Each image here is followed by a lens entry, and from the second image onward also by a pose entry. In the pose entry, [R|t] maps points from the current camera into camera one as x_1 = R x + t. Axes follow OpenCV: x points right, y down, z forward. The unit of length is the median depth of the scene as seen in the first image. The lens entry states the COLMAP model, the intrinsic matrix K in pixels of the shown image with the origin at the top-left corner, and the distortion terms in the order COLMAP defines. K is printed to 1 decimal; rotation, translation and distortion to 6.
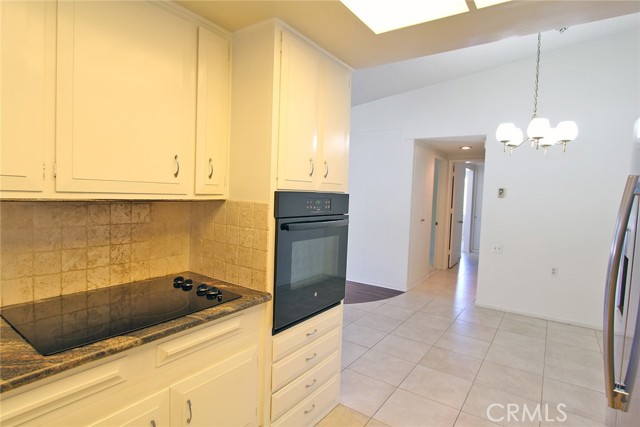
lens RADIAL K [[341.4, 0, 314.0], [0, 341.4, 210.7], [0, 0, 1]] dist [-0.022926, 0.005868]
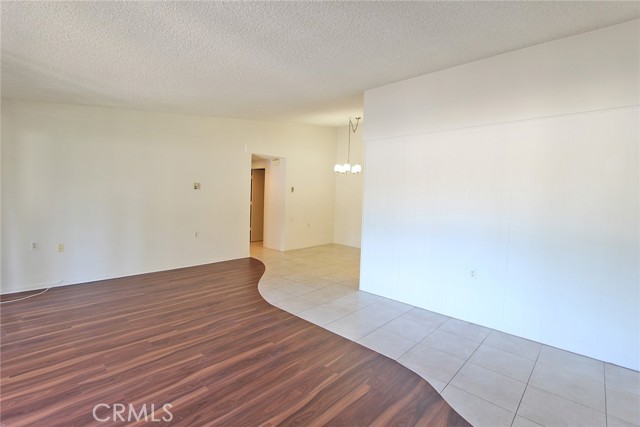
lens RADIAL K [[296.3, 0, 317.0], [0, 296.3, 210.1], [0, 0, 1]] dist [-0.018035, 0.000913]
pose [[0.149230, -0.087073, 0.984961, -1.215515], [0.028435, 0.996081, 0.083748, -0.082988], [-0.988394, 0.015510, 0.151121, 0.675838]]
